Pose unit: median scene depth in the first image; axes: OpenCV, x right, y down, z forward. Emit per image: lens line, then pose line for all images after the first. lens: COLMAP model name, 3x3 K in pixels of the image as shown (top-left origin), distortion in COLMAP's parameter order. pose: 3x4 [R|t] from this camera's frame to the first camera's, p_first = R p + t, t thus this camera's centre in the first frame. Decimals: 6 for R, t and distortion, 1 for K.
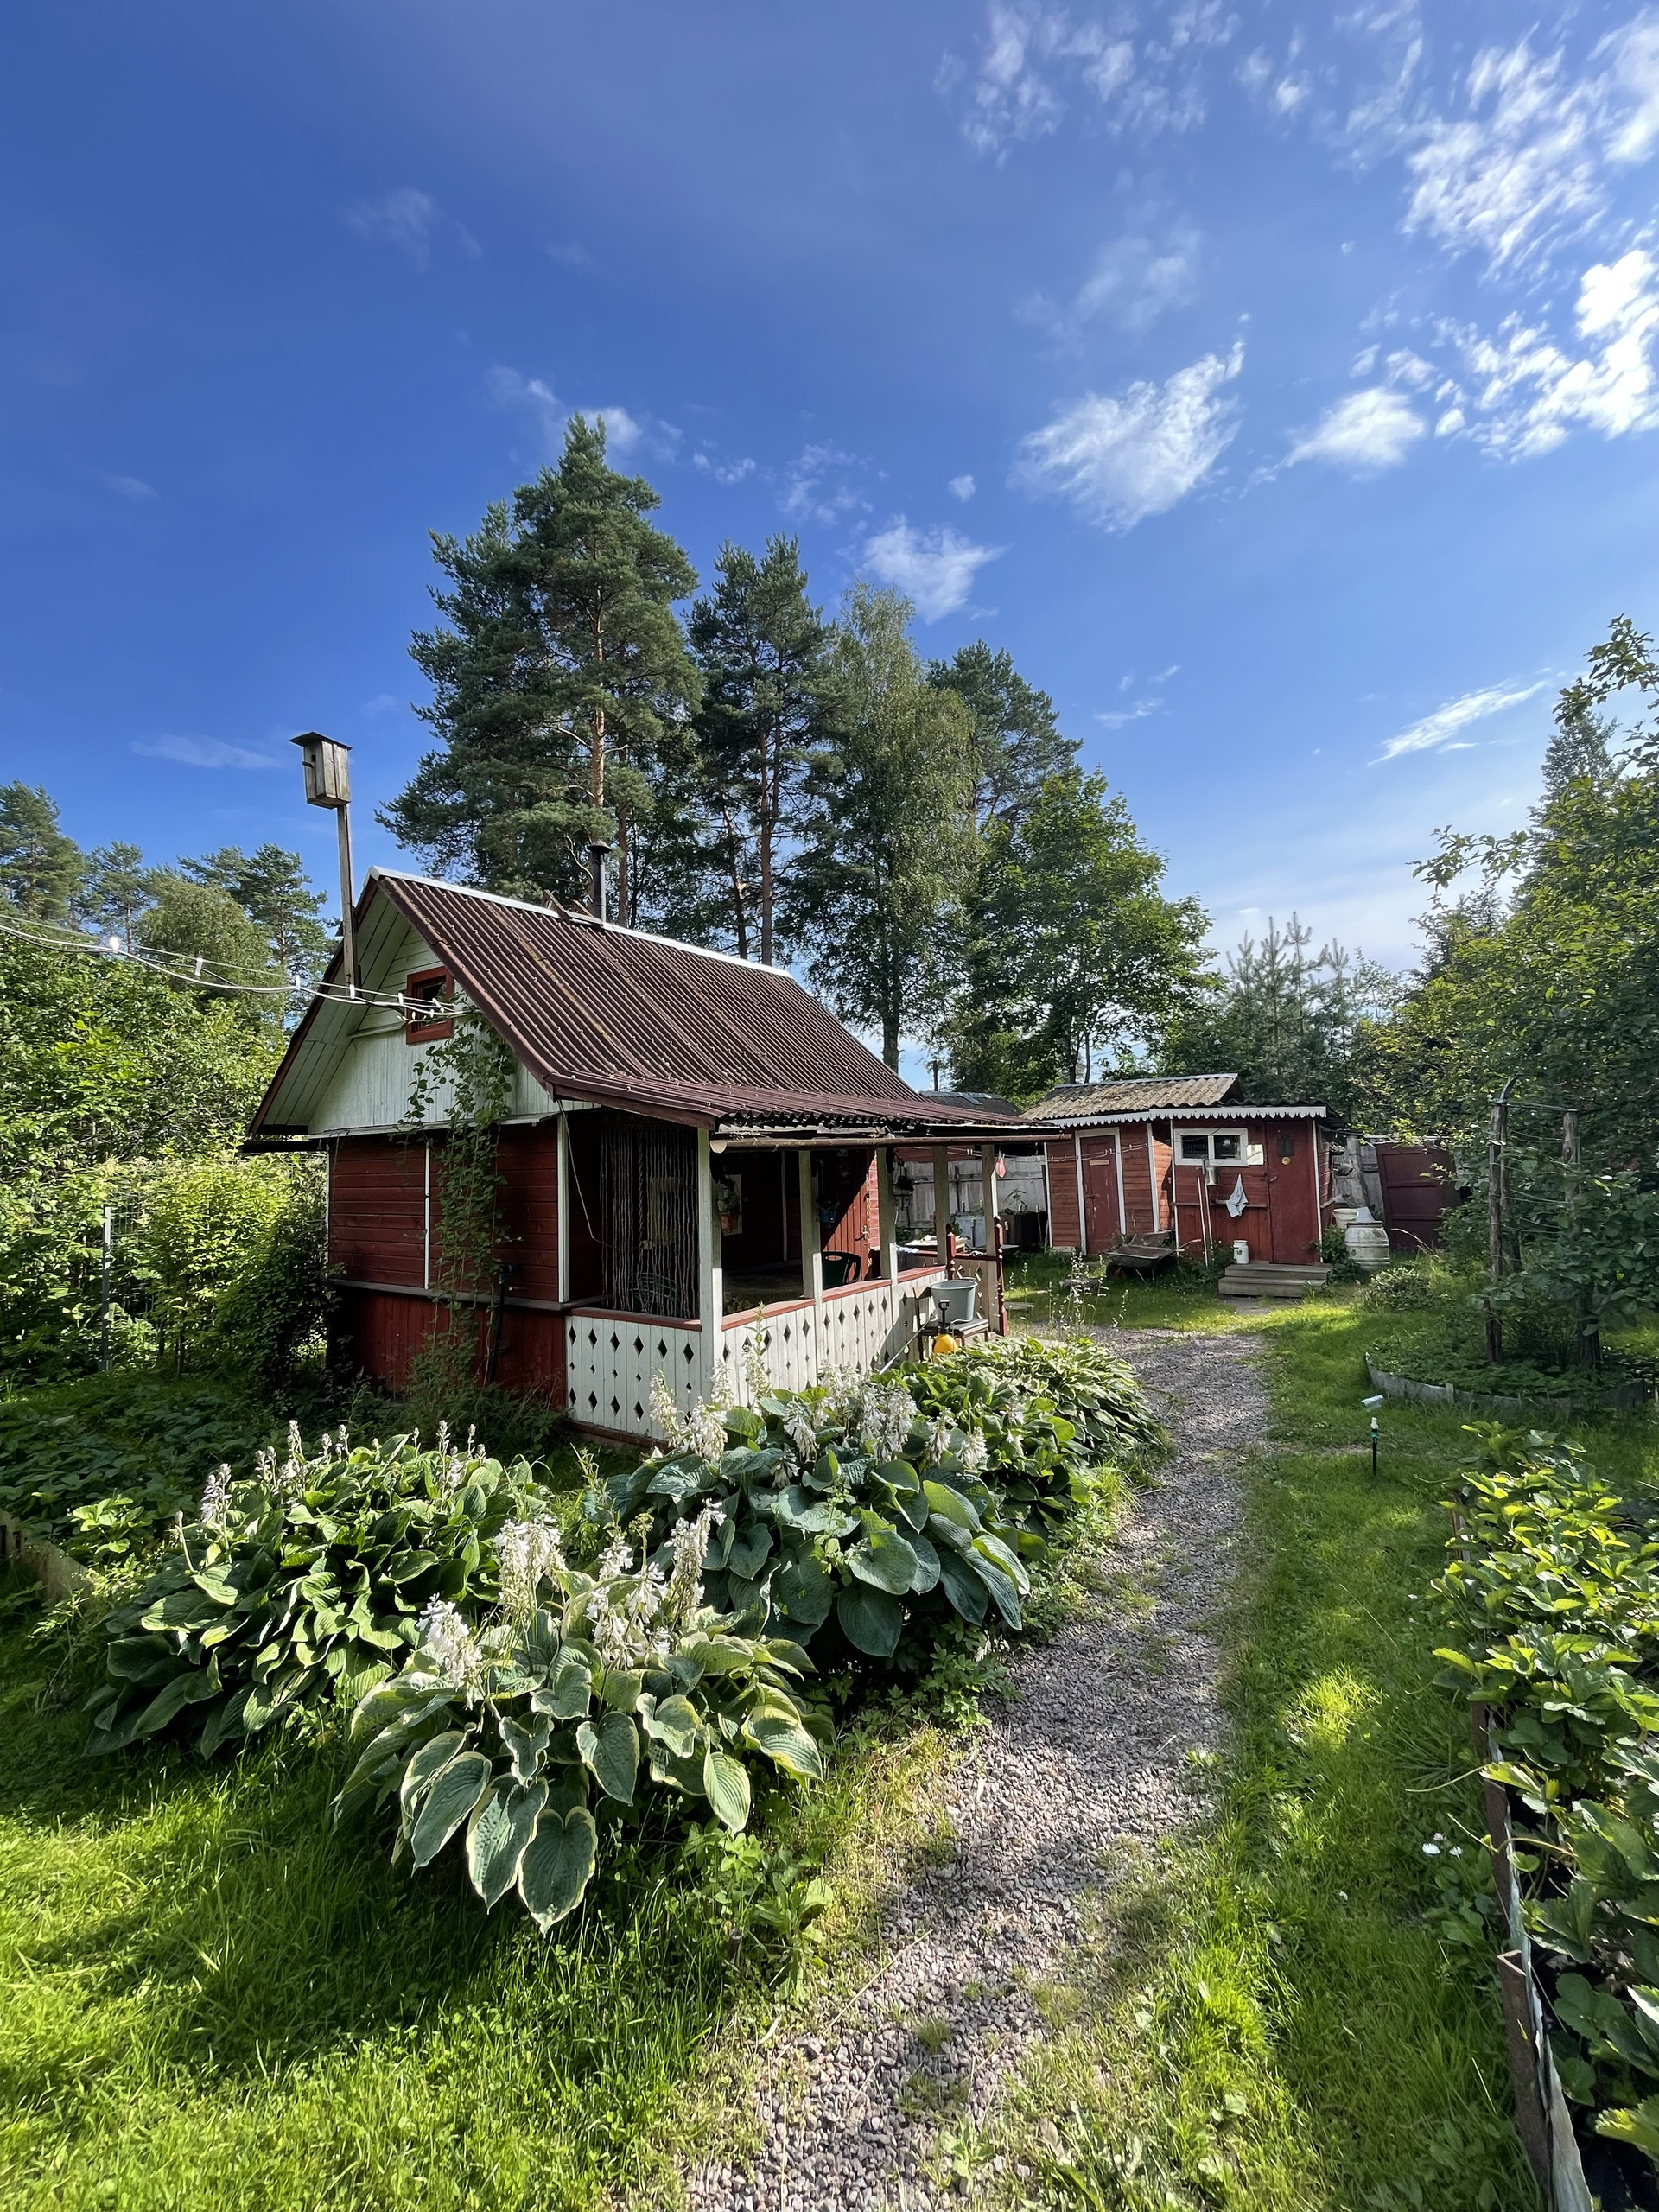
lens RADIAL K [[893.2, 0, 828.3], [0, 893.2, 1098.5], [0, 0, 1]] dist [-0.007106, 0.001572]
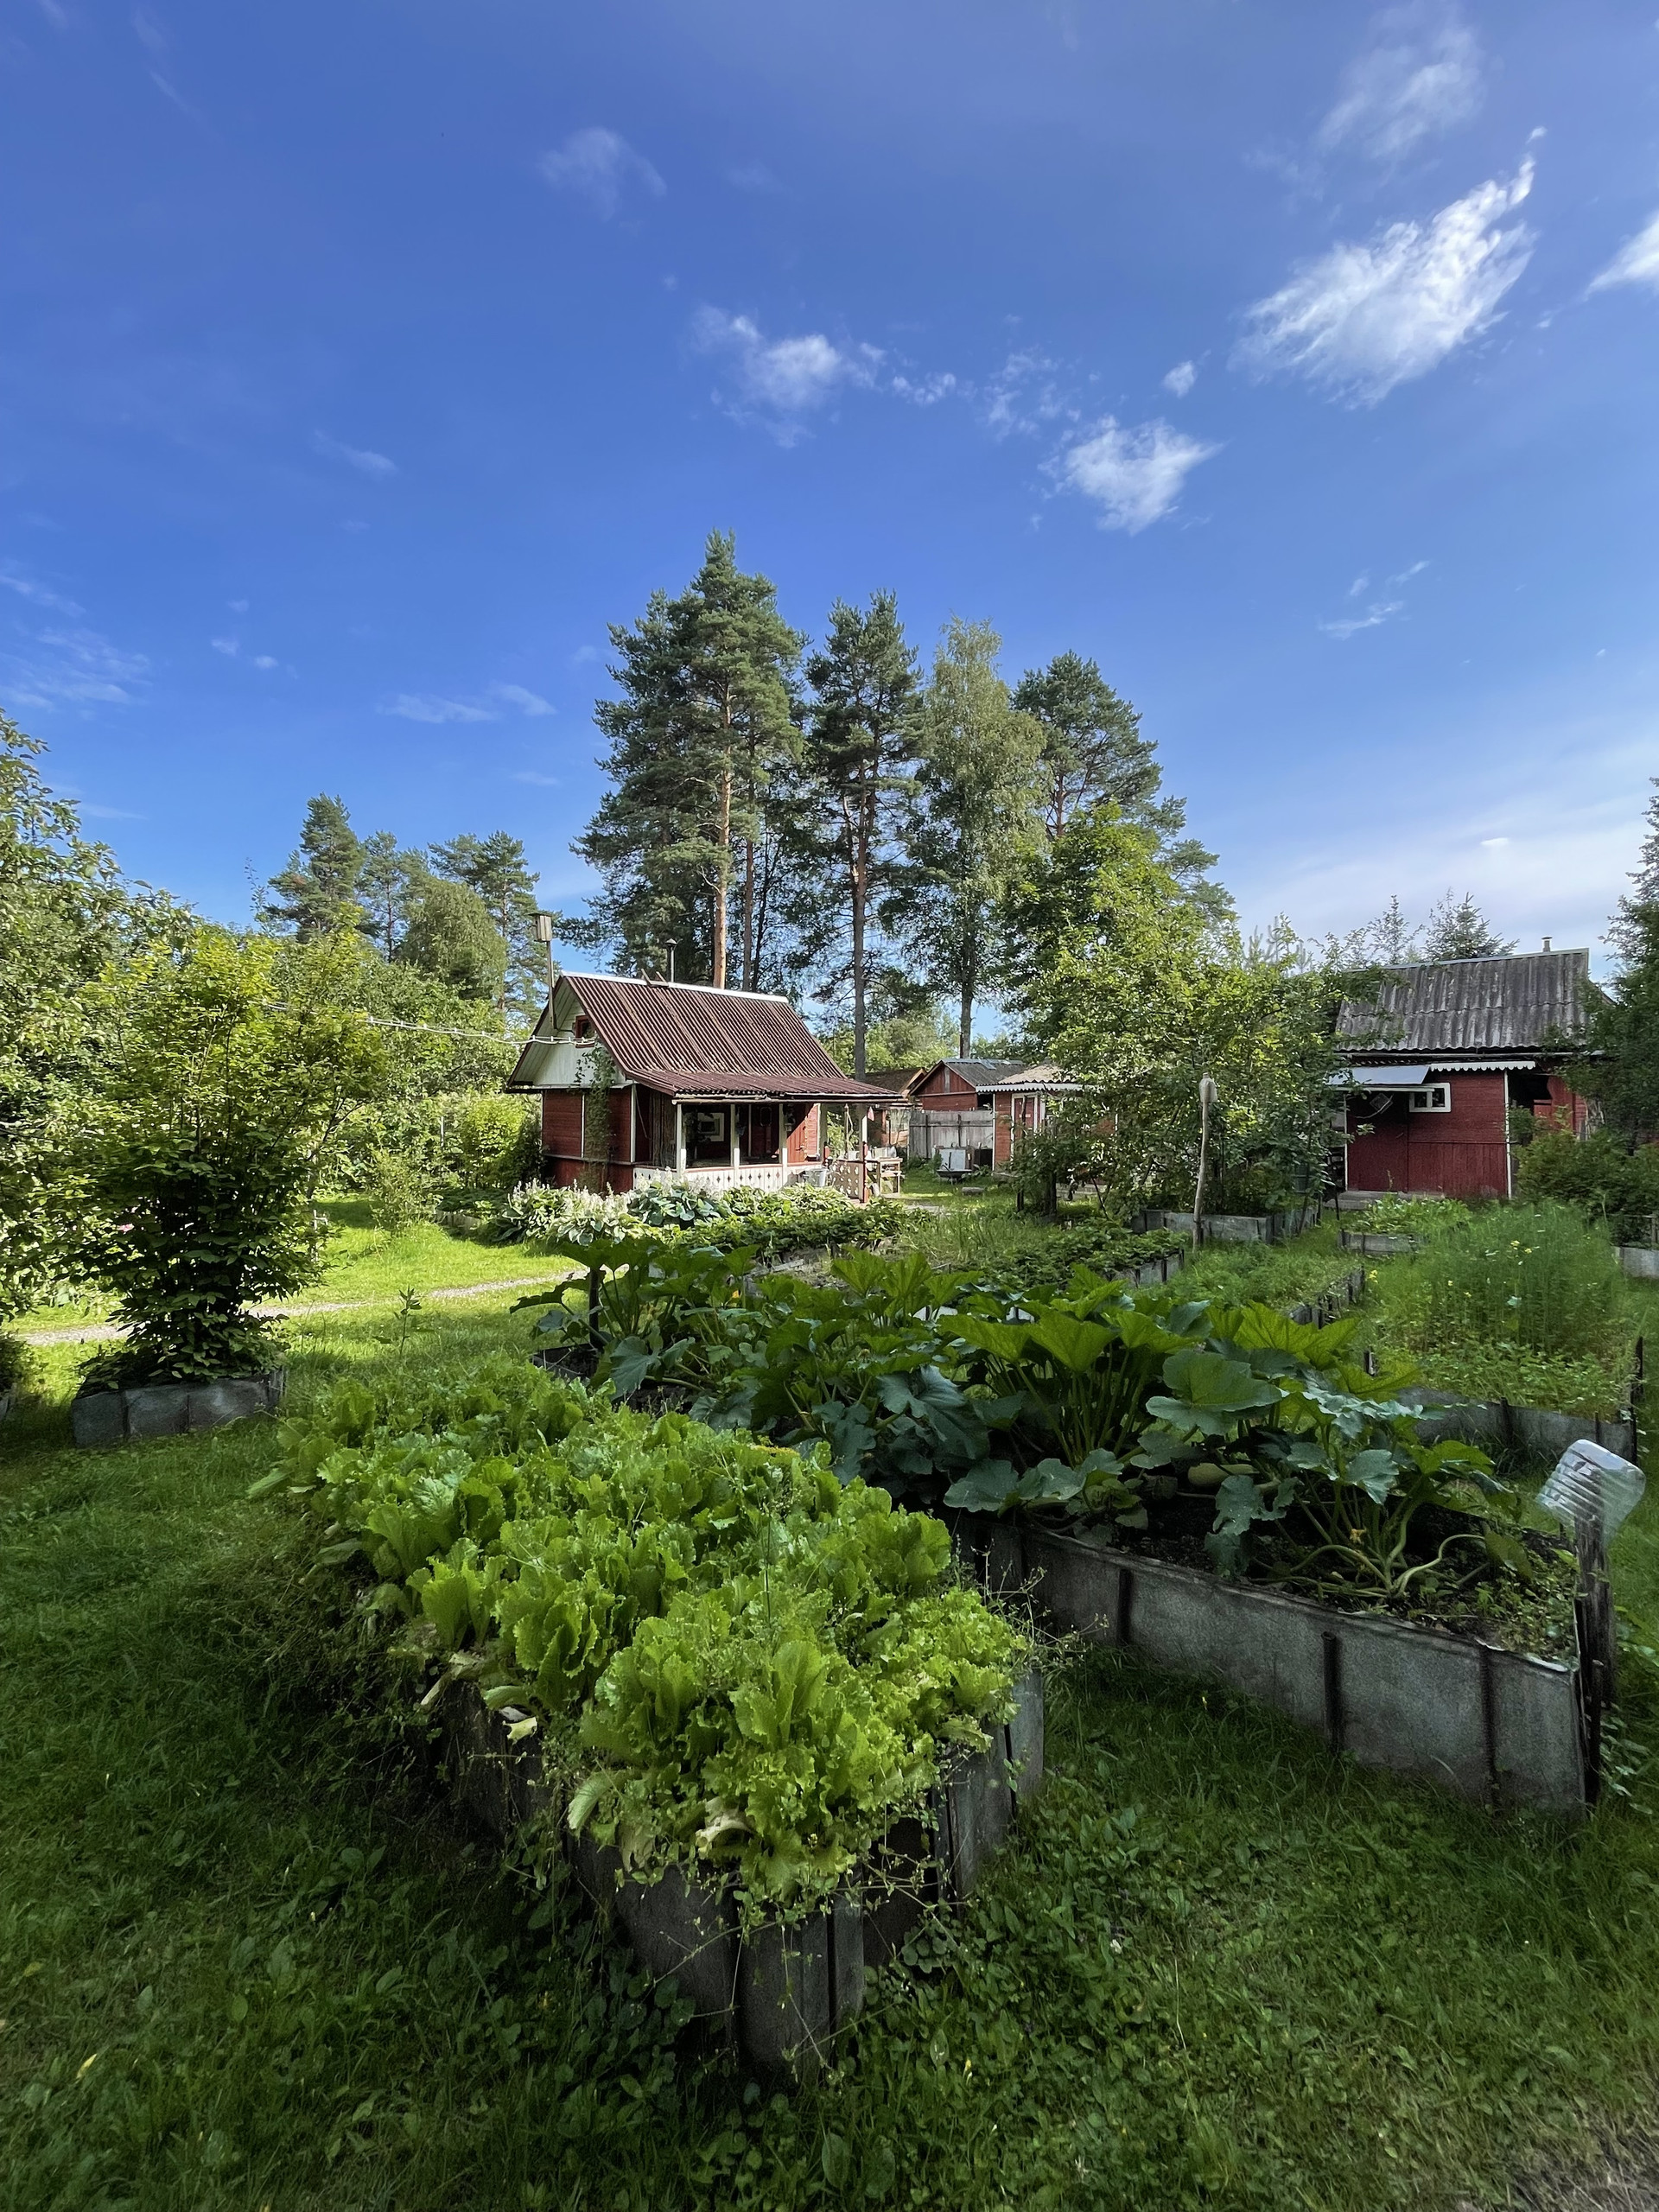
lens RADIAL K [[893.2, 0, 834.2], [0, 893.2, 1104.4], [0, 0, 1]] dist [-0.007106, 0.001572]
pose [[0.982102, 0.038884, -0.184294, 0.197569], [-0.025735, 0.996984, 0.073216, -0.034589], [0.186585, -0.067163, 0.980140, -0.365928]]
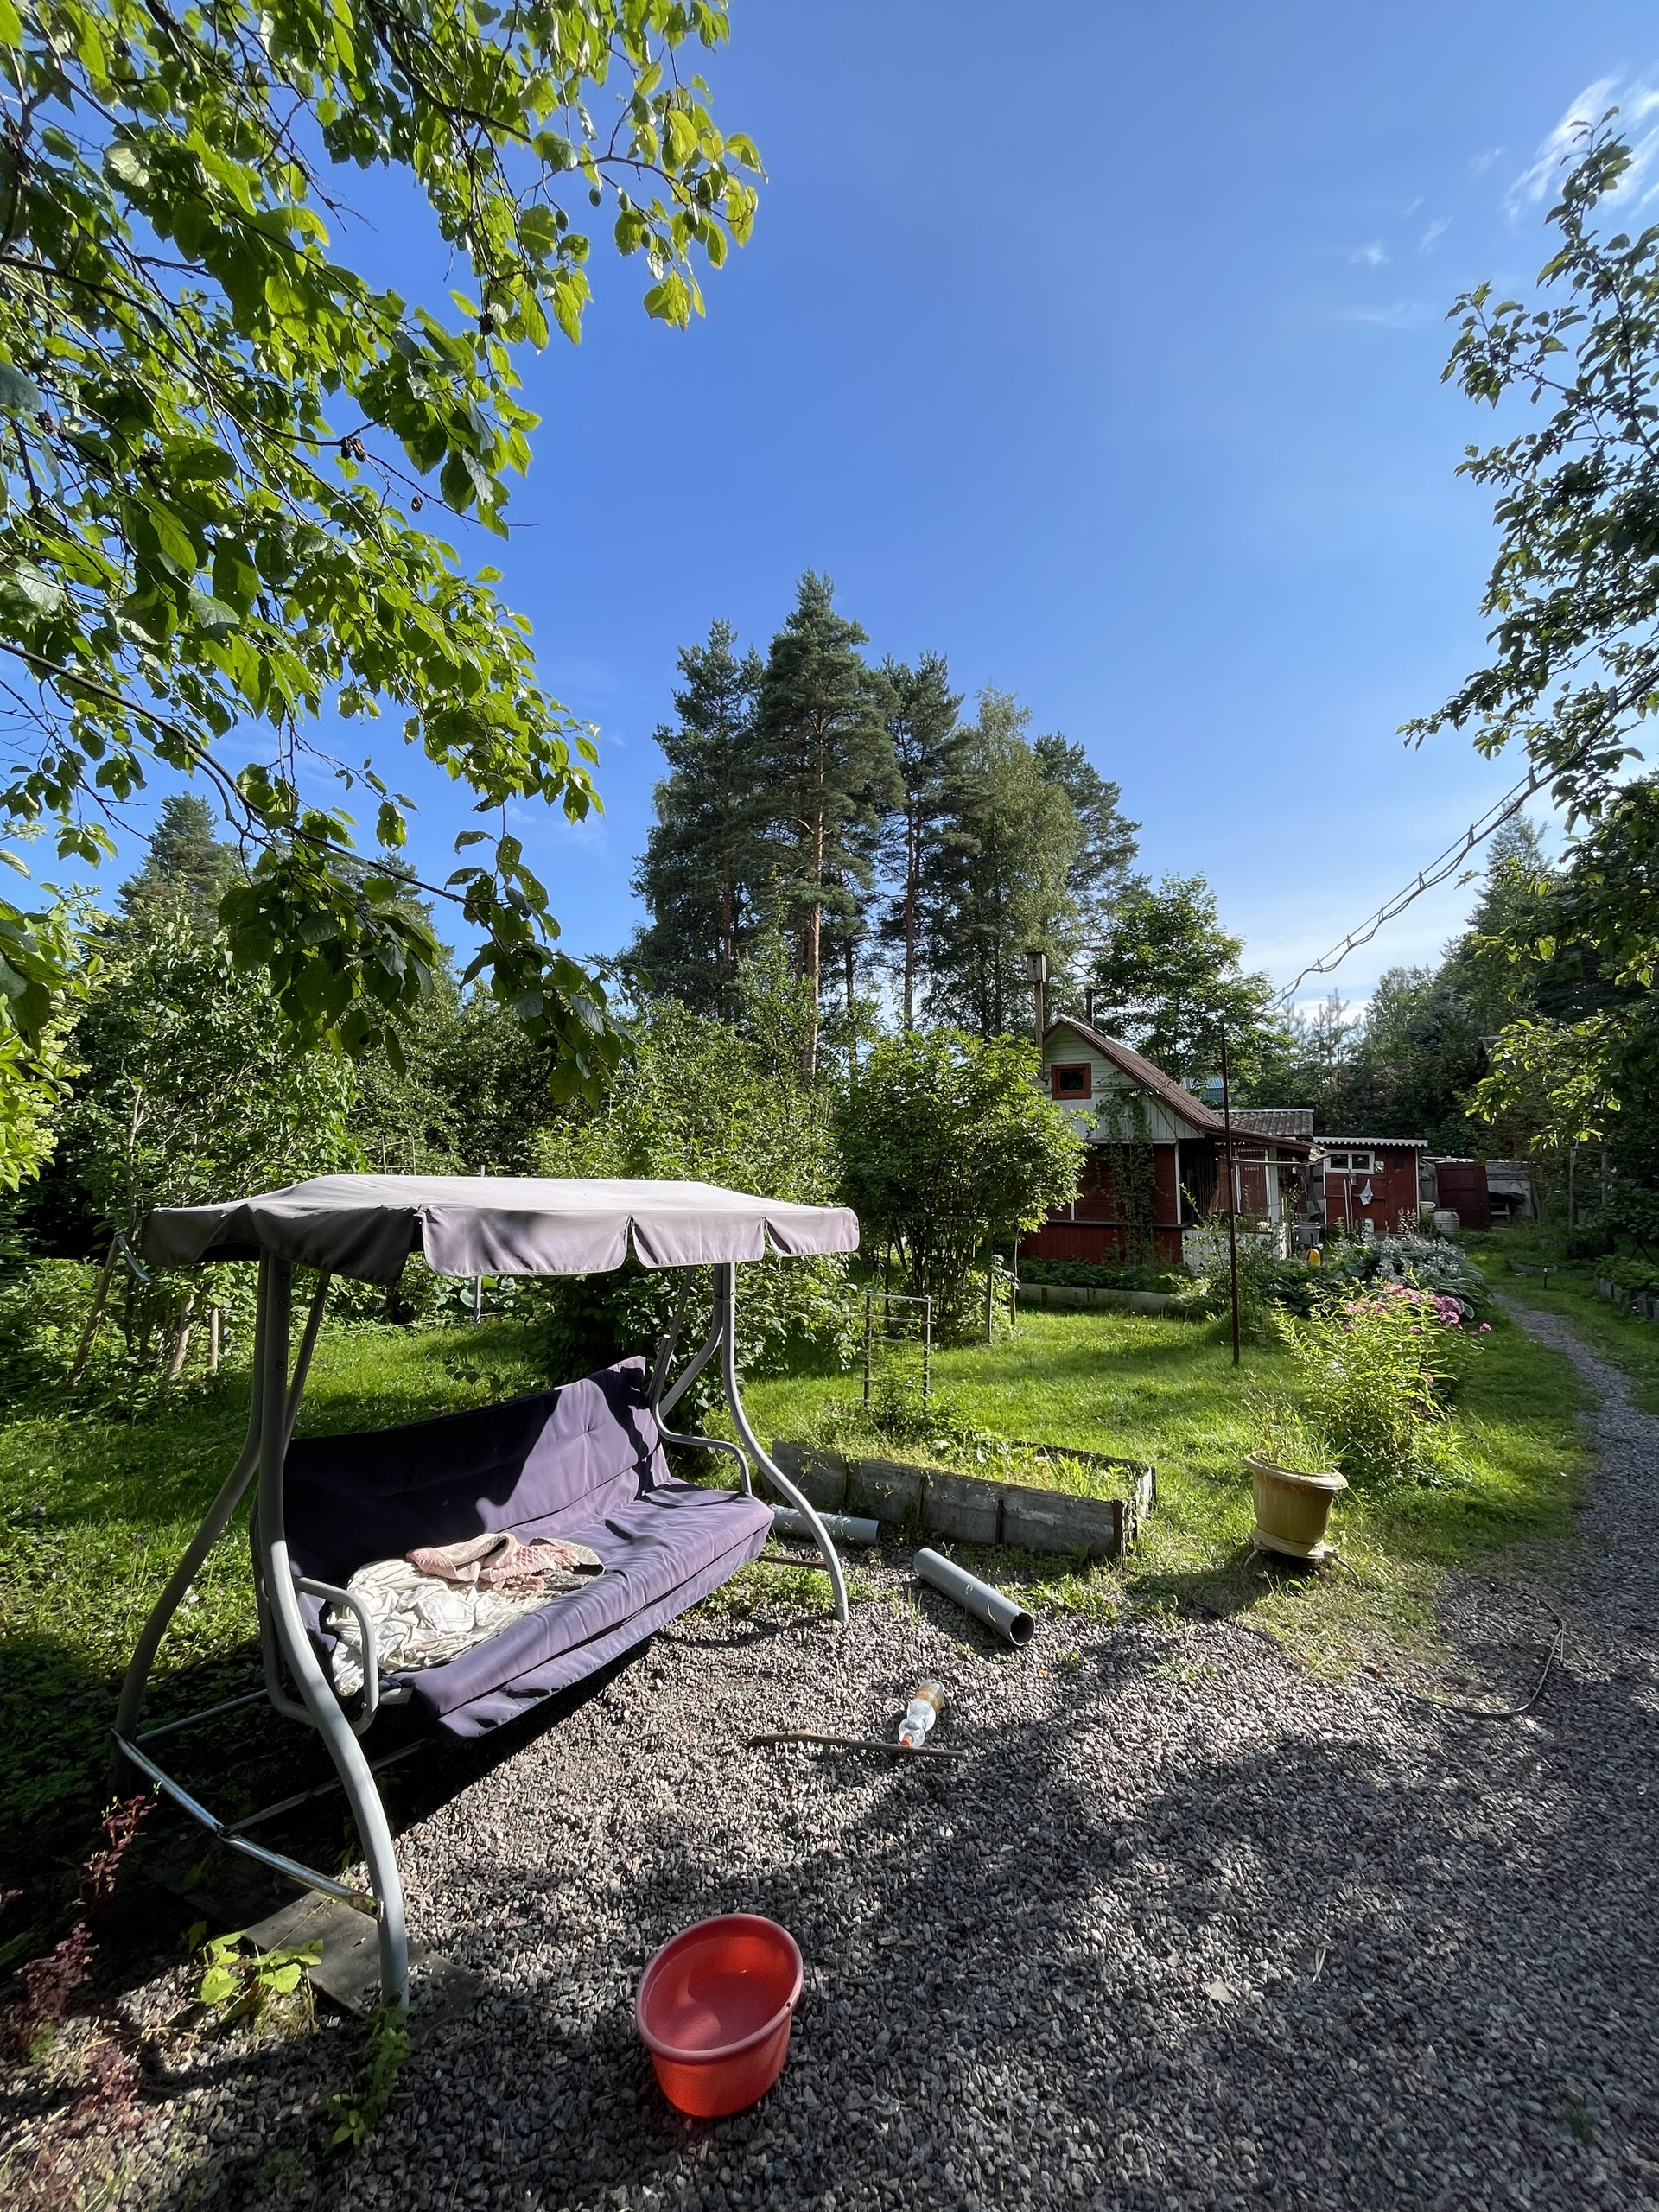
lens RADIAL K [[893.2, 0, 832.3], [0, 893.2, 1103.6], [0, 0, 1]] dist [-0.007106, 0.001572]
pose [[0.996436, 0.035747, 0.076408, -0.385102], [-0.036177, 0.999336, 0.004247, -0.014644], [-0.076206, -0.006996, 0.997068, -0.330742]]
